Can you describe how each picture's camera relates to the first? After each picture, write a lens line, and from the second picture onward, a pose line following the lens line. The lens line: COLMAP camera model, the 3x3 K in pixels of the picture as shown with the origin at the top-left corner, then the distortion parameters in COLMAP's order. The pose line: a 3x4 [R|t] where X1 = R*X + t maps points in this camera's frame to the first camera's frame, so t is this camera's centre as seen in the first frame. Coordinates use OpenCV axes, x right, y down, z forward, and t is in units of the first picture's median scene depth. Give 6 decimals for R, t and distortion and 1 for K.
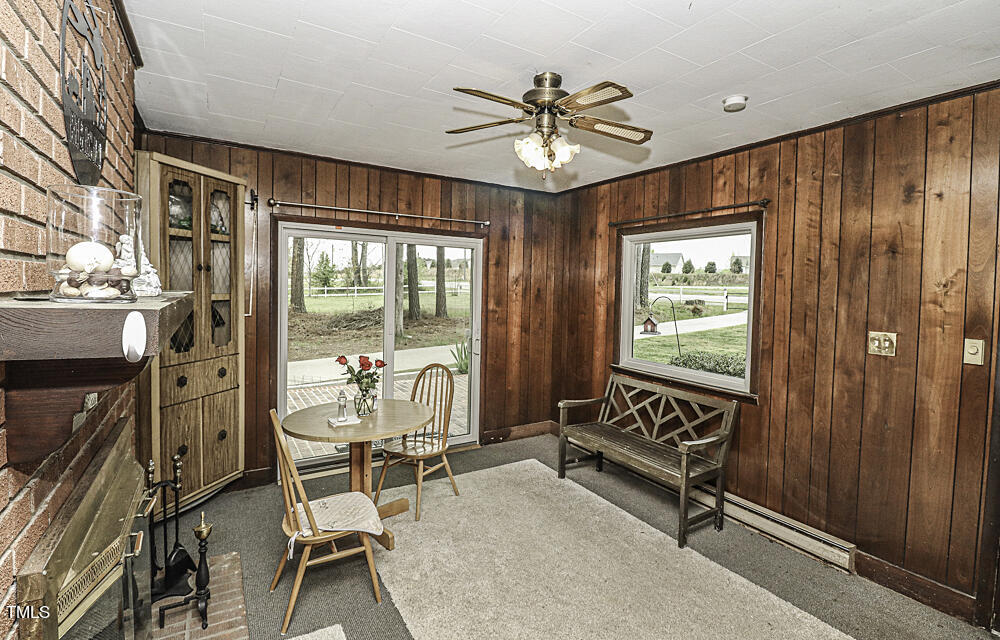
lens RADIAL K [[471.6, 0, 509.1], [0, 471.6, 306.5], [0, 0, 1]] dist [0.004619, -0.015638]
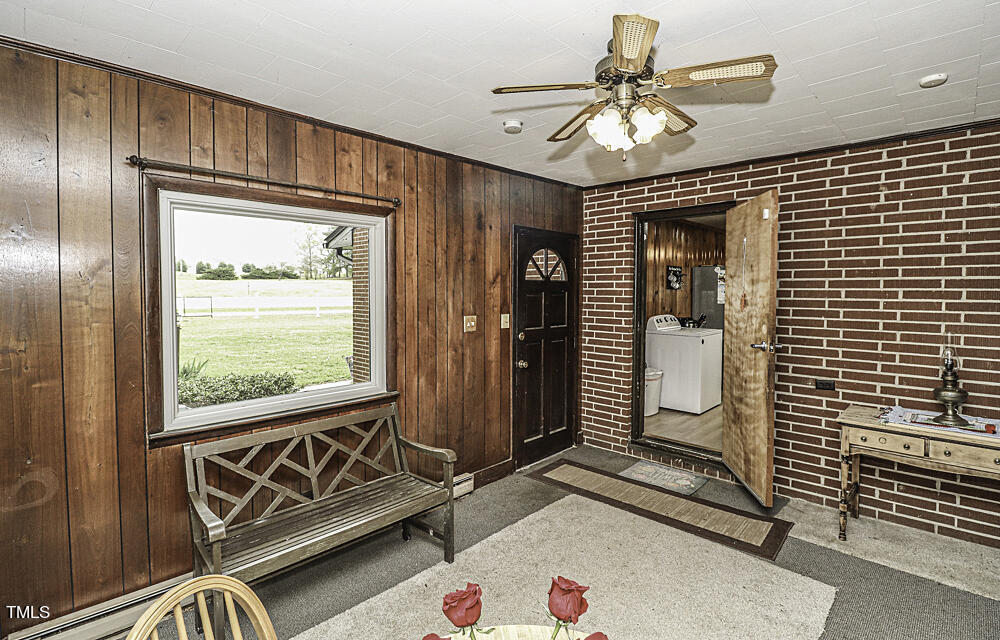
lens RADIAL K [[471.6, 0, 509.1], [0, 471.6, 306.5], [0, 0, 1]] dist [0.004619, -0.015638]
pose [[-0.250463, -0.050583, 0.966804, -0.530274], [0.037541, 0.997376, 0.061908, -0.049693], [-0.967398, 0.051800, -0.247907, 1.056978]]
